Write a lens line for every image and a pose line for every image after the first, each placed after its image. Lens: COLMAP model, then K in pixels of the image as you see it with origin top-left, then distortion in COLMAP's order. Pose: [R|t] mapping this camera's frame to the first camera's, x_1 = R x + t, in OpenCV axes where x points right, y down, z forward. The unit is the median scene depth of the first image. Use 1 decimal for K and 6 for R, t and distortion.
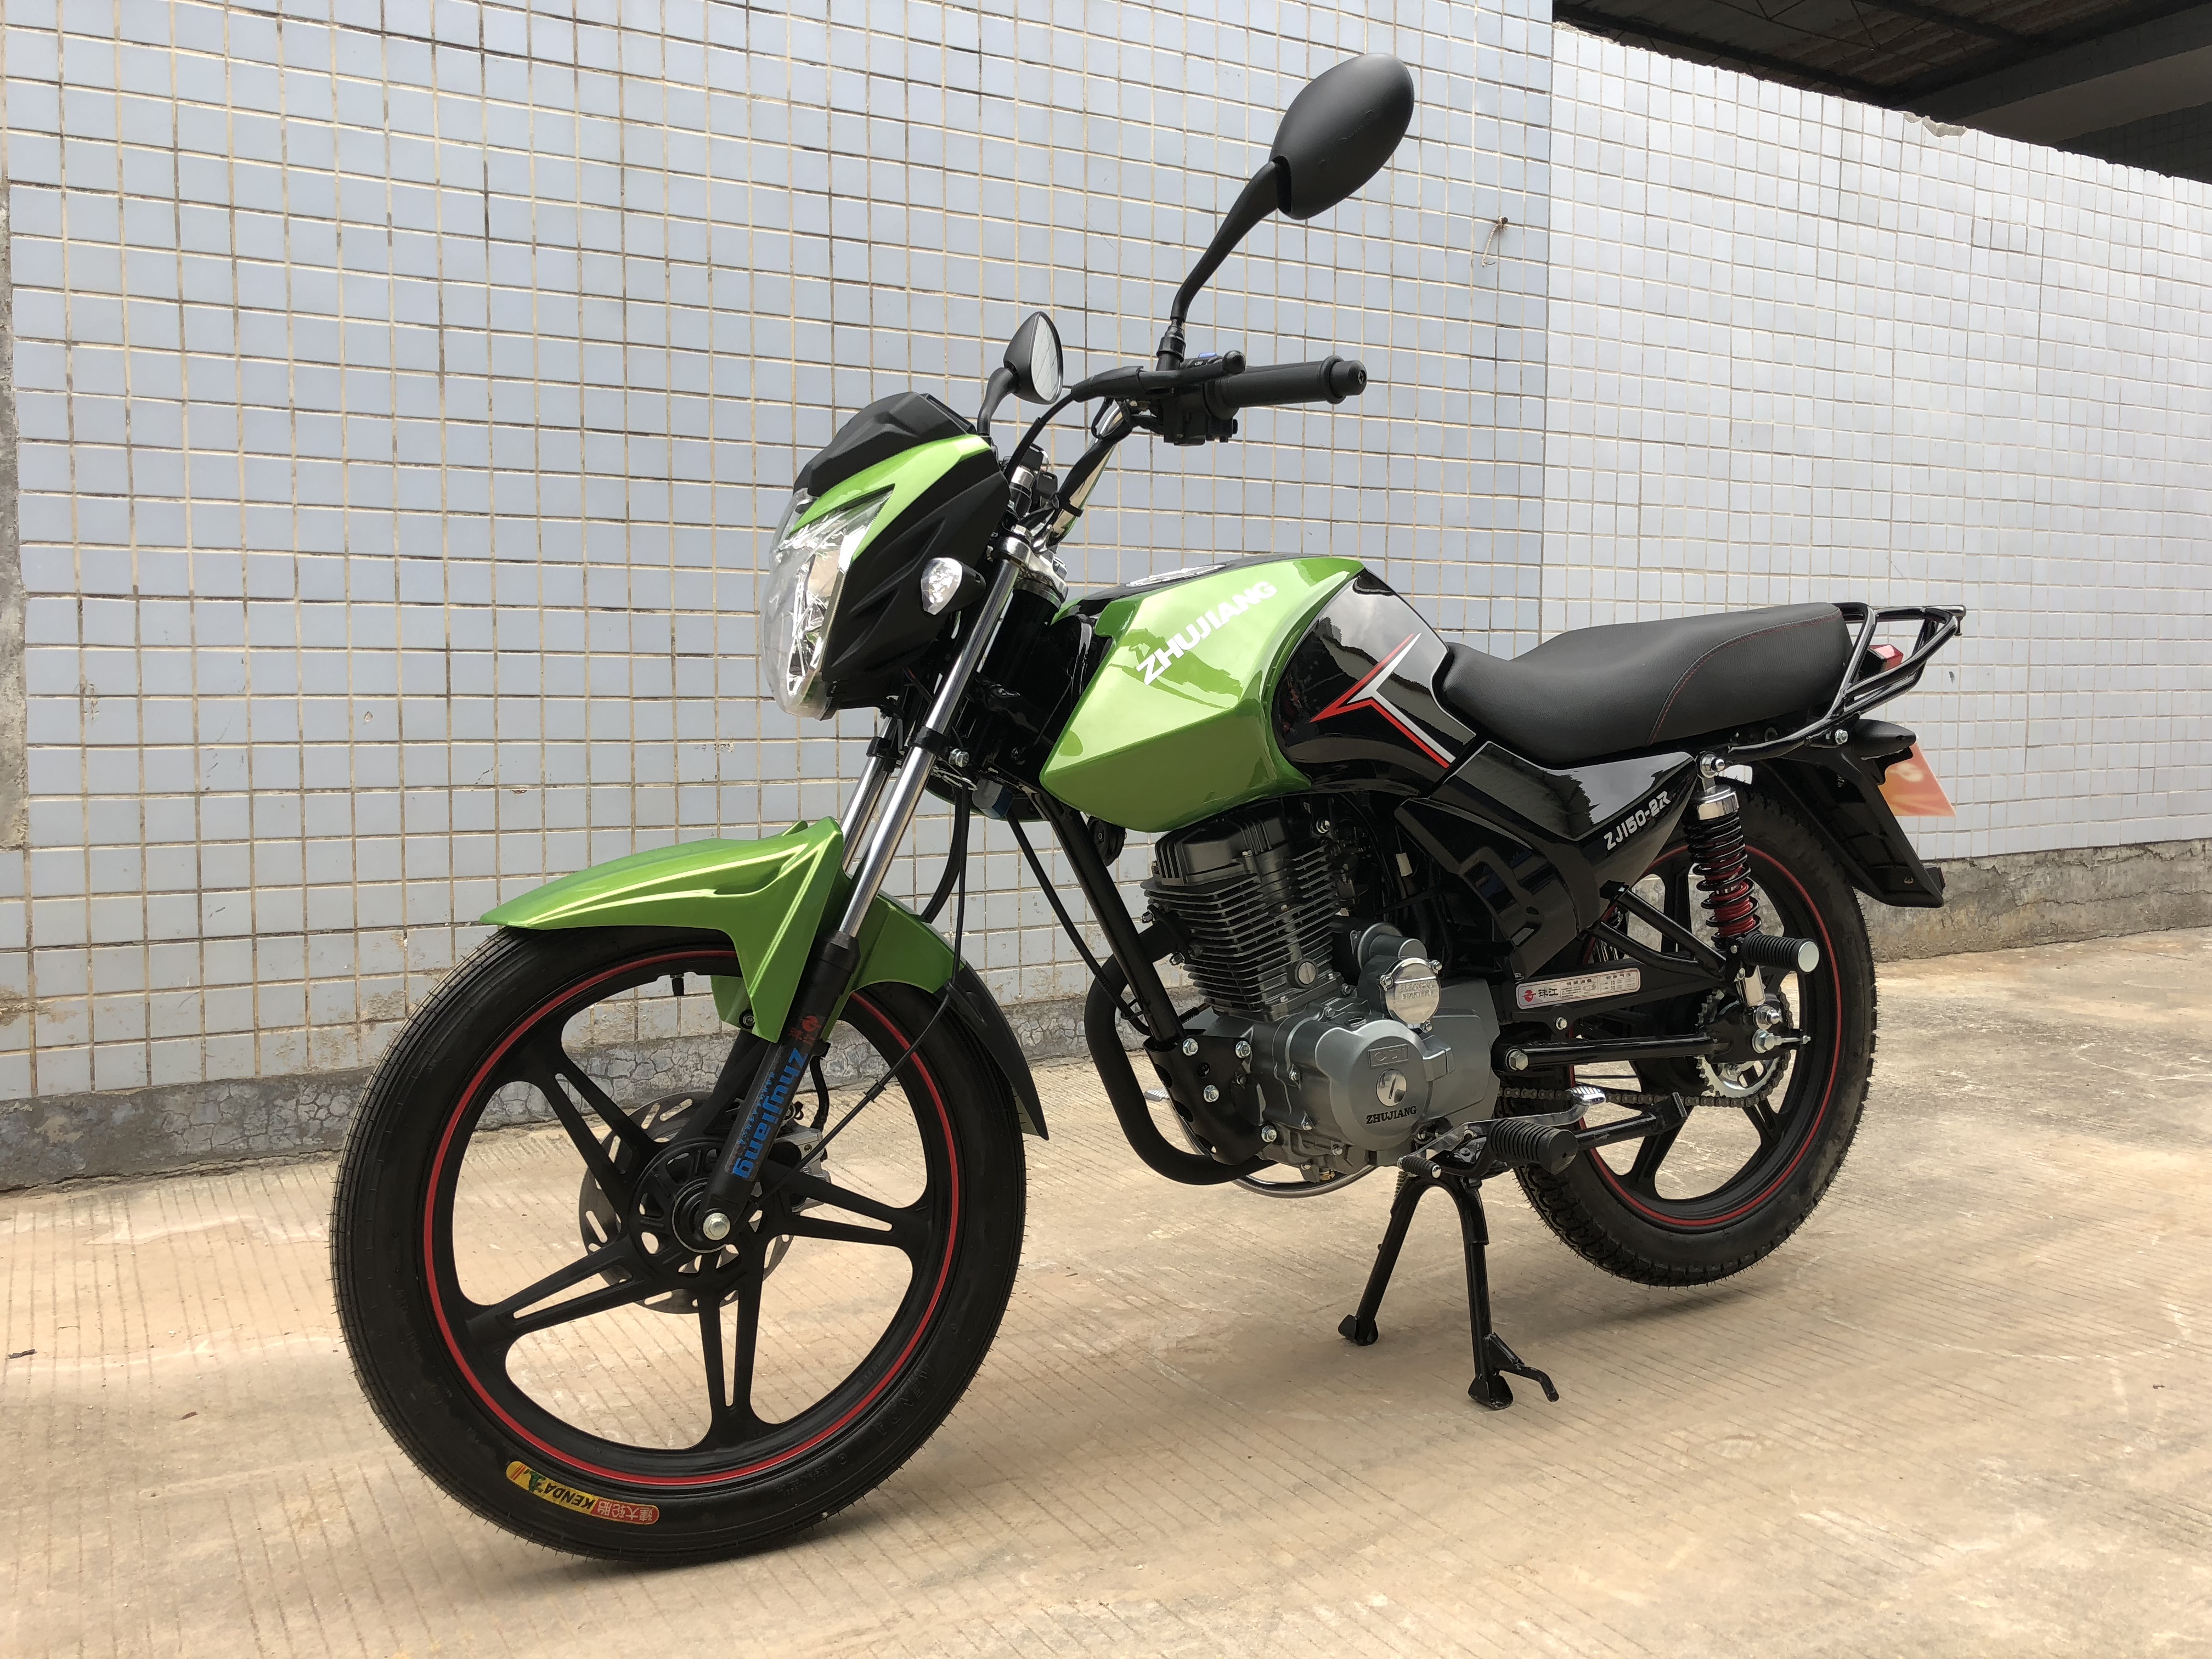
lens RADIAL K [[1826.4, 0, 1092.7], [0, 1826.4, 812.0], [0, 0, 1]] dist [0.008057, 0.007214]
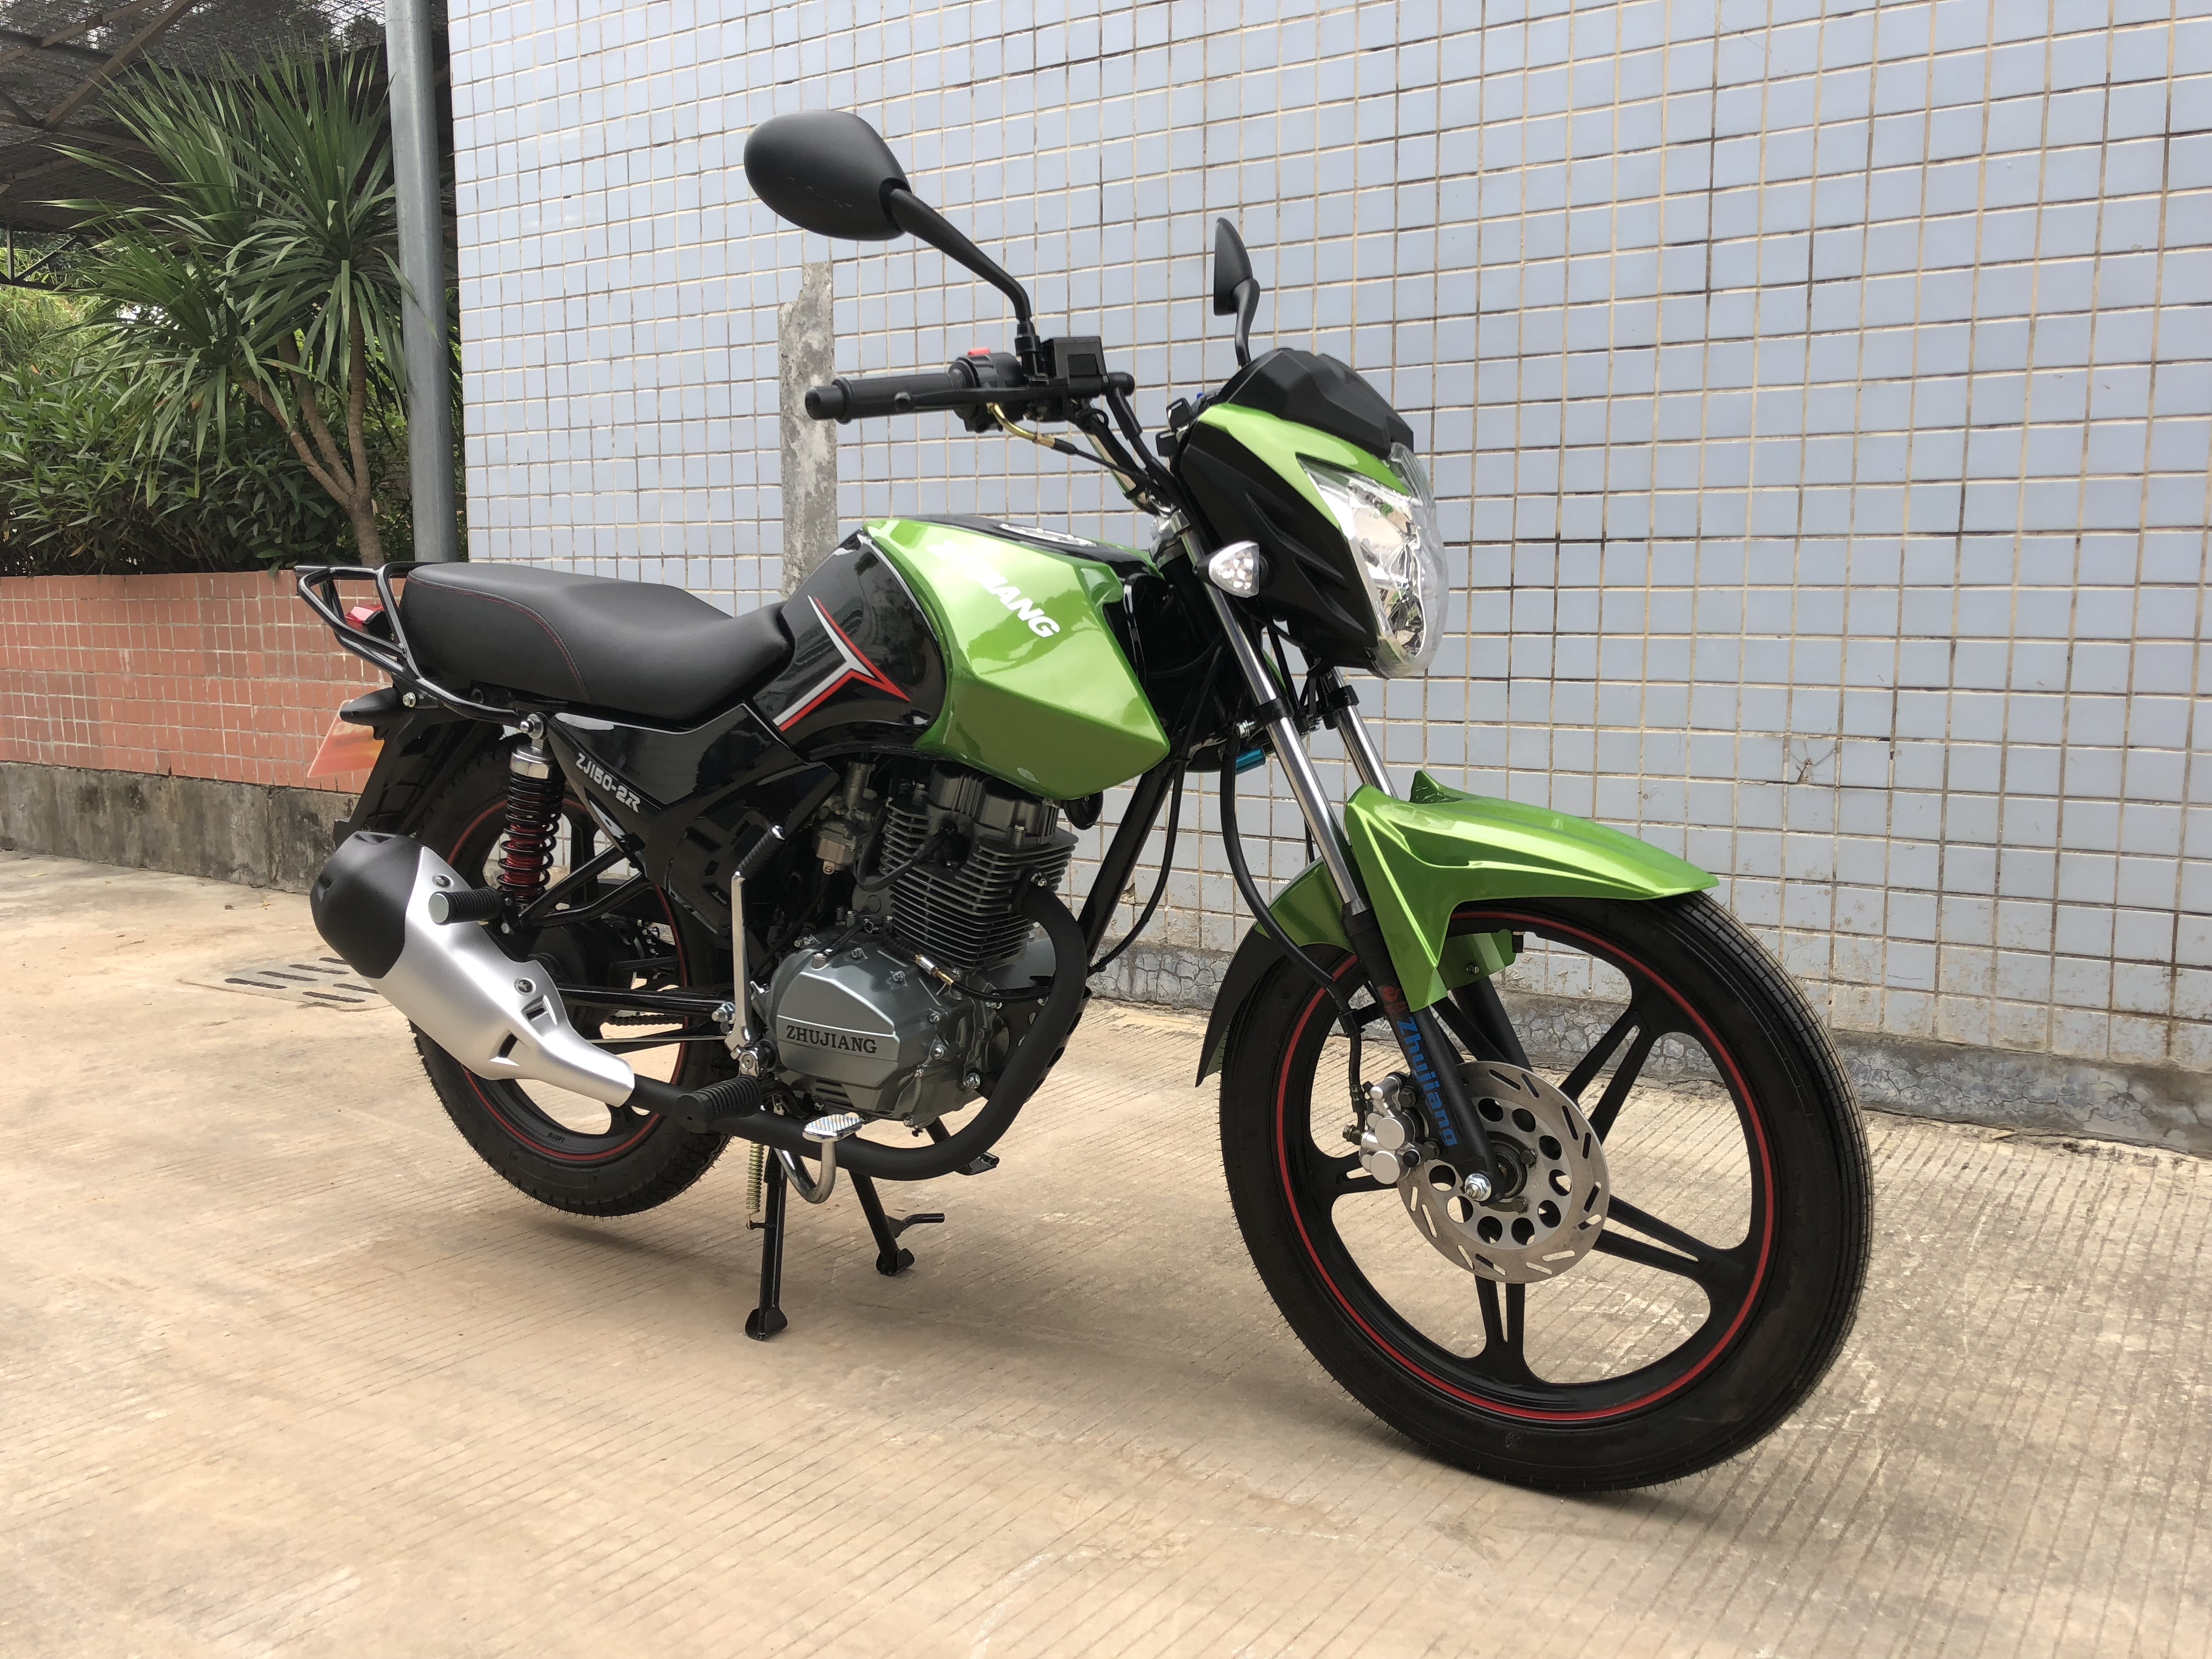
lens RADIAL K [[1826.4, 0, 1099.9], [0, 1826.4, 808.0], [0, 0, 1]] dist [0.008057, 0.007214]
pose [[0.438576, 0.104140, -0.892640, 0.660126], [-0.056840, 0.994489, 0.088095, -0.048630], [0.896895, 0.012101, 0.442078, 0.458425]]
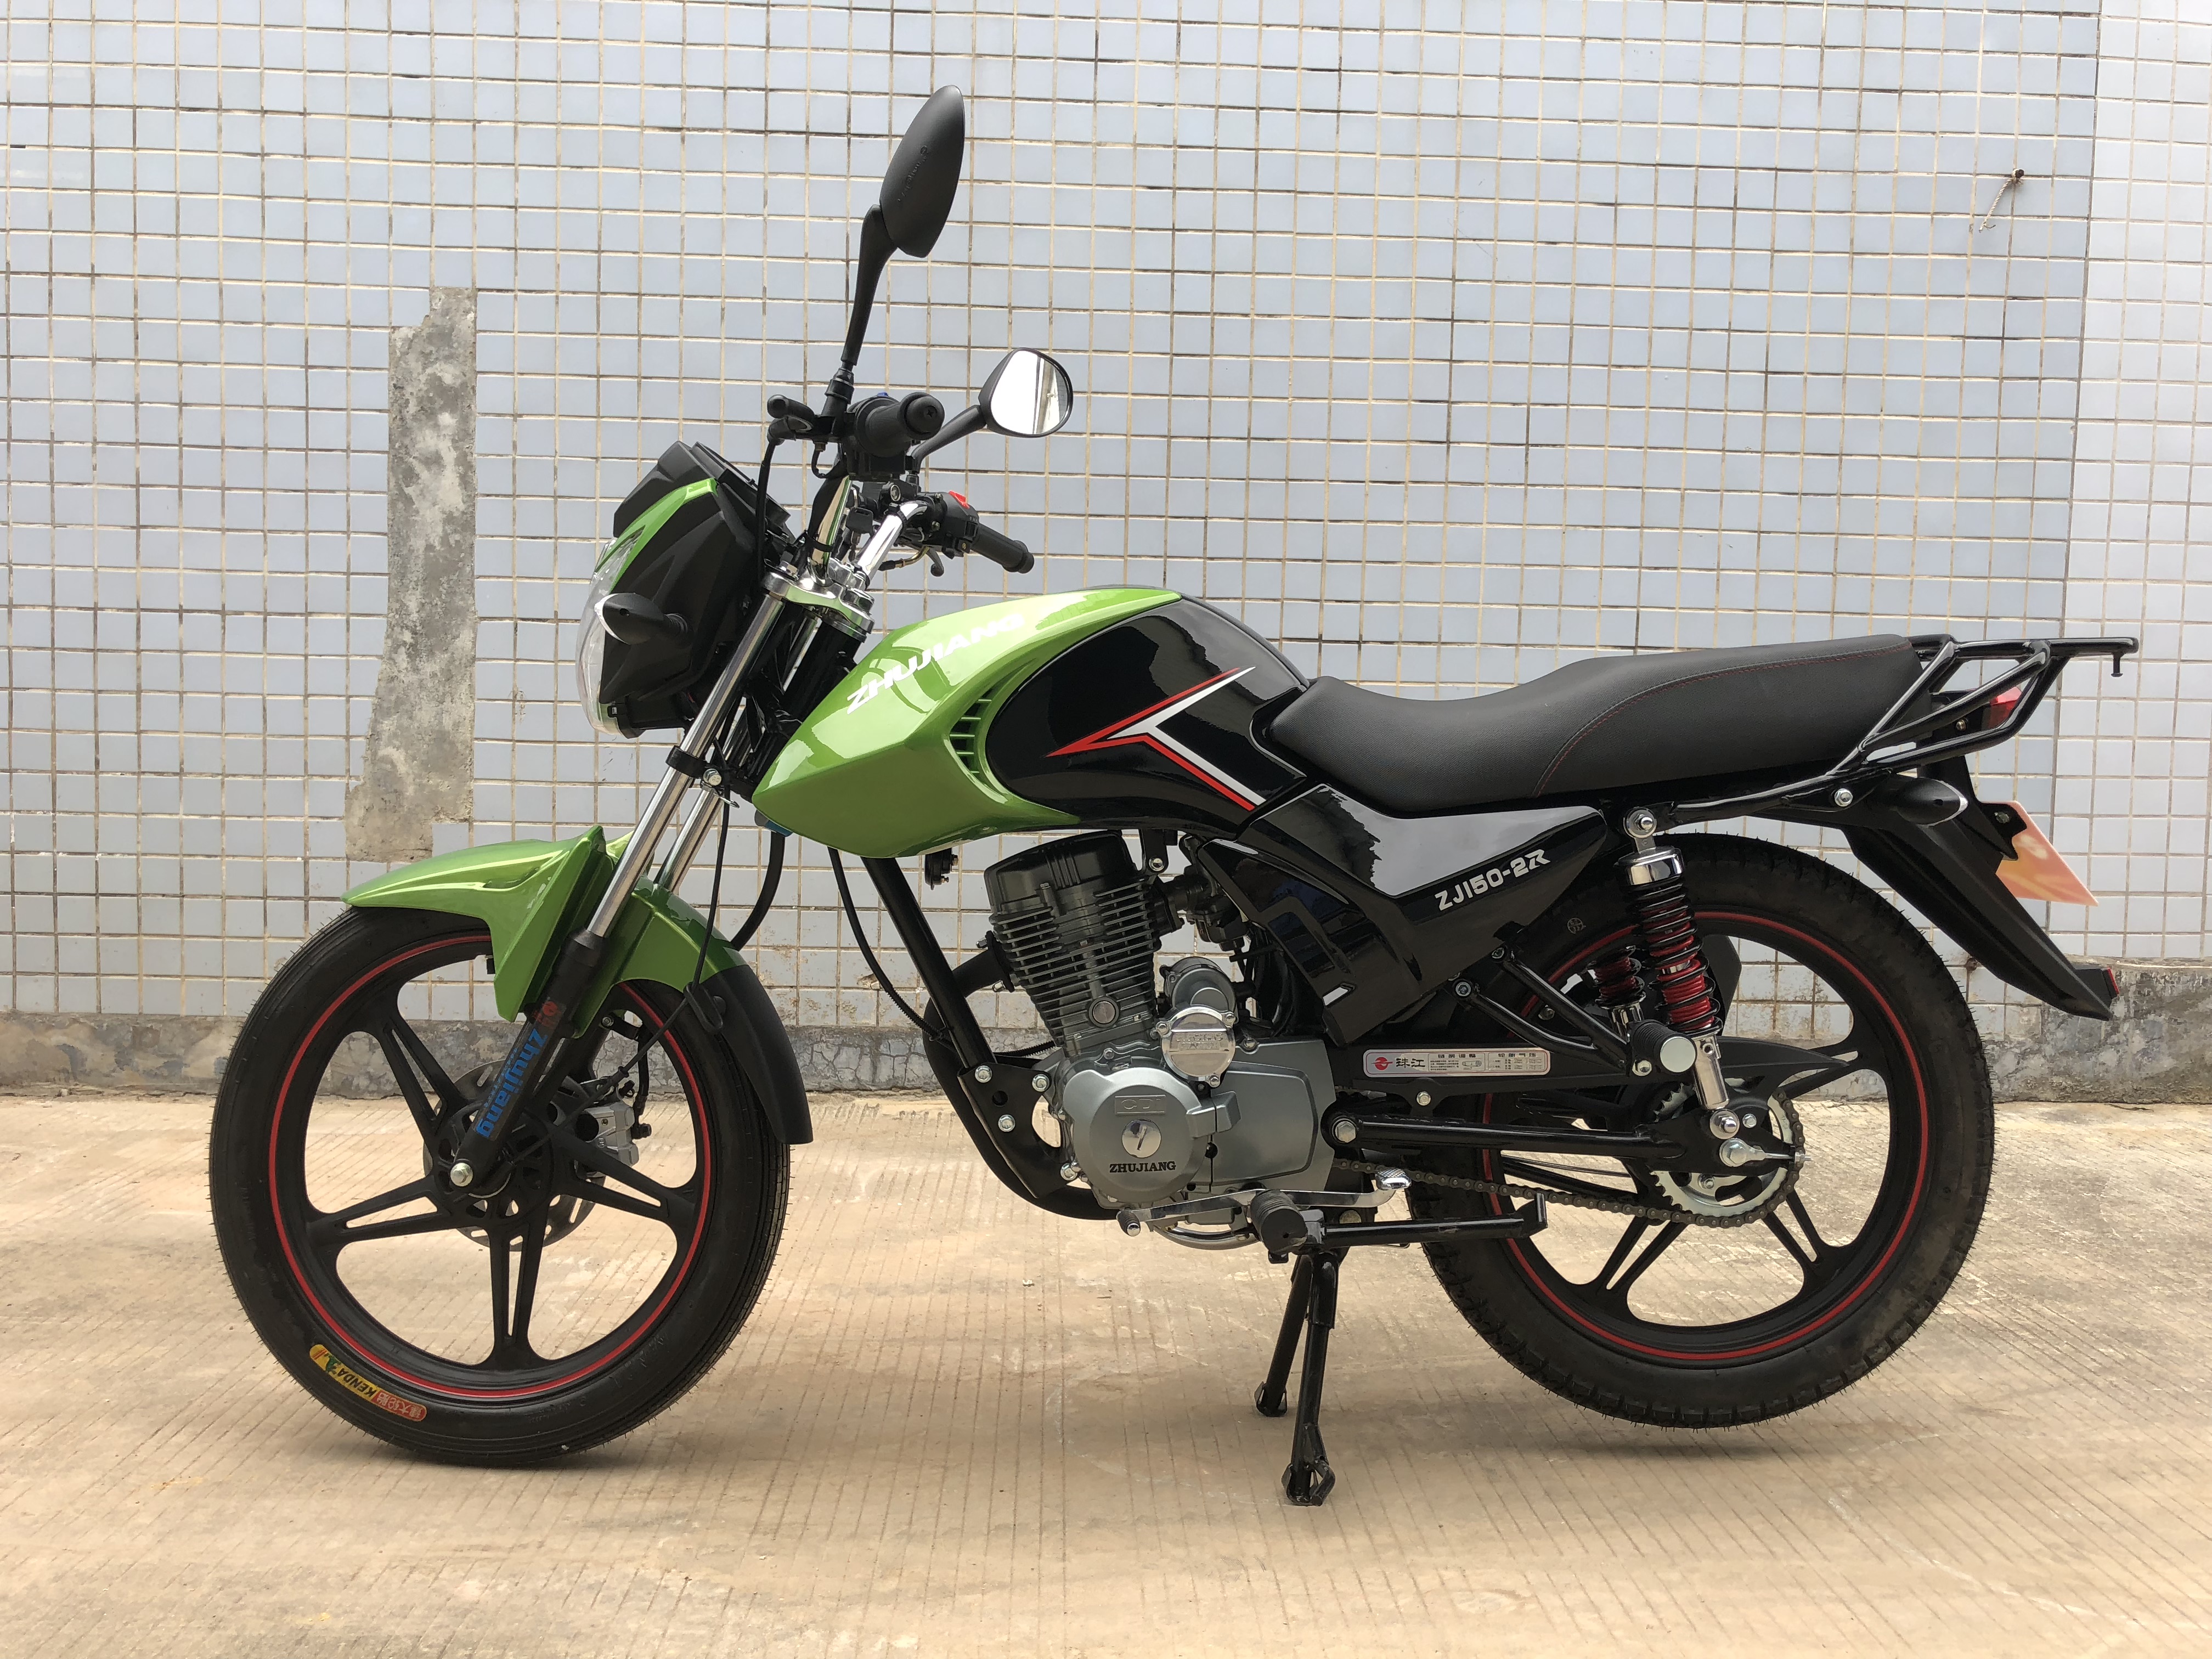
lens RADIAL K [[1826.4, 0, 1096.3], [0, 1826.4, 812.8], [0, 0, 1]] dist [0.008057, 0.007214]
pose [[0.887880, 0.049709, -0.457381, 0.306051], [-0.052972, 0.998580, 0.005697, -0.013157], [0.457015, 0.019170, 0.889252, 0.070402]]
